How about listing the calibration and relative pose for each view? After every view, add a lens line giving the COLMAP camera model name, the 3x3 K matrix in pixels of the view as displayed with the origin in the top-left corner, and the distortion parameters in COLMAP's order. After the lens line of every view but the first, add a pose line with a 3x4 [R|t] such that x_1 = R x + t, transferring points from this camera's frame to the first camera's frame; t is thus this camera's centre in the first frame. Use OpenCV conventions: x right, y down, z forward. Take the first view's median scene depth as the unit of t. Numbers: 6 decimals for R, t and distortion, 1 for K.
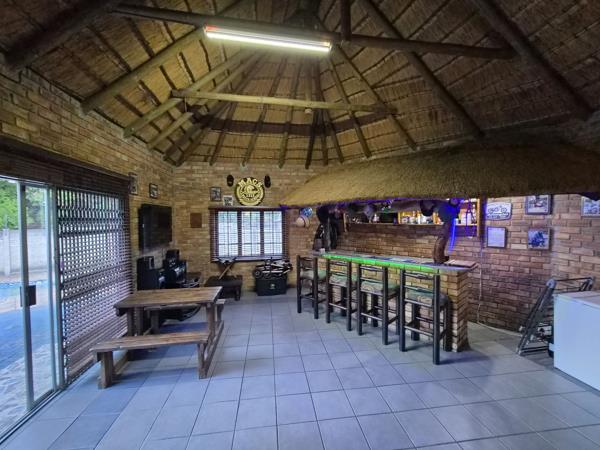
lens RADIAL K [[244.6, 0, 300.0], [0, 244.6, 225.0], [0, 0, 1]] dist [0.000329, 0.000018]
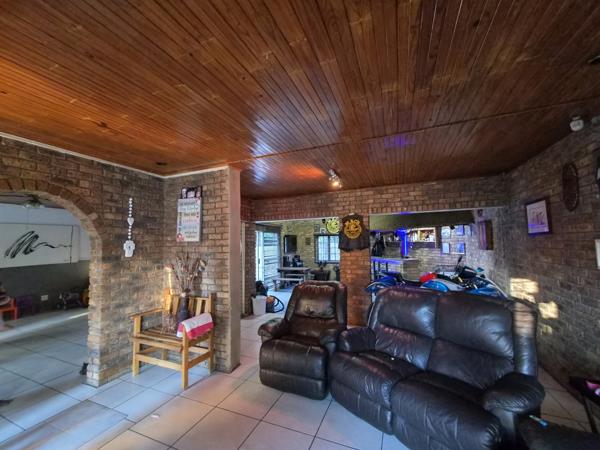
lens RADIAL K [[244.6, 0, 300.0], [0, 244.6, 225.0], [0, 0, 1]] dist [0.000329, 0.000018]
pose [[0.864867, -0.046537, -0.499839, 0.707808], [0.002377, 0.996062, -0.088624, 0.034453], [0.501995, 0.075460, 0.861572, -1.034148]]
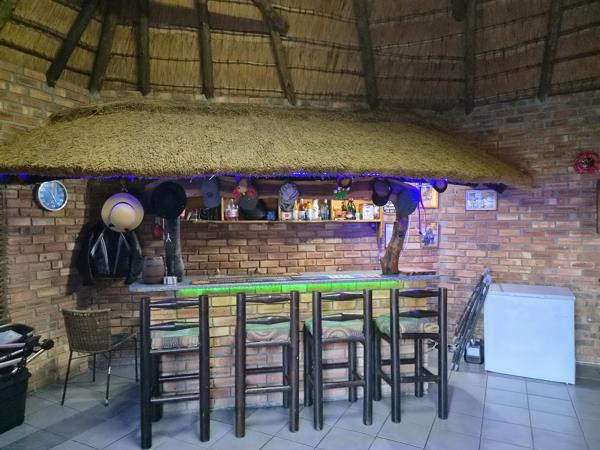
lens RADIAL K [[396.7, 0, 308.4], [0, 396.7, 224.2], [0, 0, 1]] dist [0.065605, -0.053827]
pose [[0.582541, -0.002670, 0.812797, -0.382443], [0.024828, 0.999586, -0.014511, 0.020798], [-0.812422, 0.028633, 0.582366, 0.418983]]
